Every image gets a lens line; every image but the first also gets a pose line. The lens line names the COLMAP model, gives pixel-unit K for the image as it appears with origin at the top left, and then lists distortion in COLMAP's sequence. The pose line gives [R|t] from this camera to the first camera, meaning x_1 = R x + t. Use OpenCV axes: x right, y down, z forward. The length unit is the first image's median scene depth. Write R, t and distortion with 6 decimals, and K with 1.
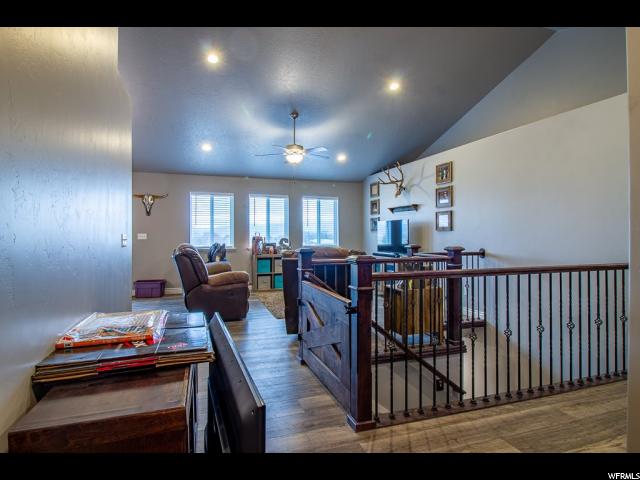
lens RADIAL K [[369.6, 0, 320.0], [0, 369.6, 240.0], [0, 0, 1]] dist [0.000245, -0.000085]
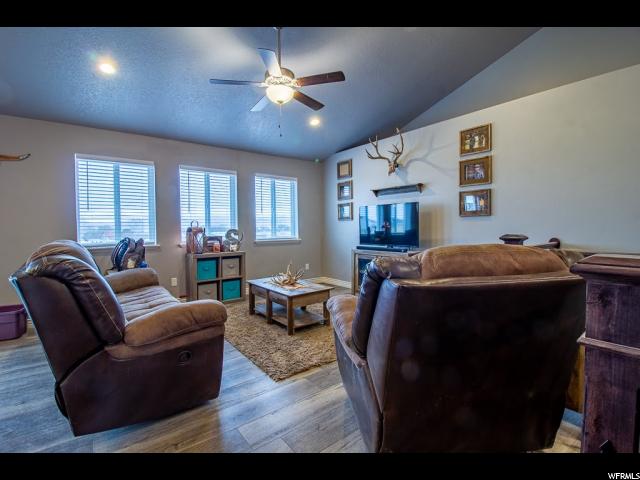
lens RADIAL K [[298.7, 0, 320.4], [0, 298.7, 236.1], [0, 0, 1]] dist [-0.006442, -0.000748]
pose [[0.943965, -0.019548, 0.329466, -0.135188], [0.015029, 0.999755, 0.016257, 0.001853], [-0.329703, -0.010394, 0.944027, 0.409768]]
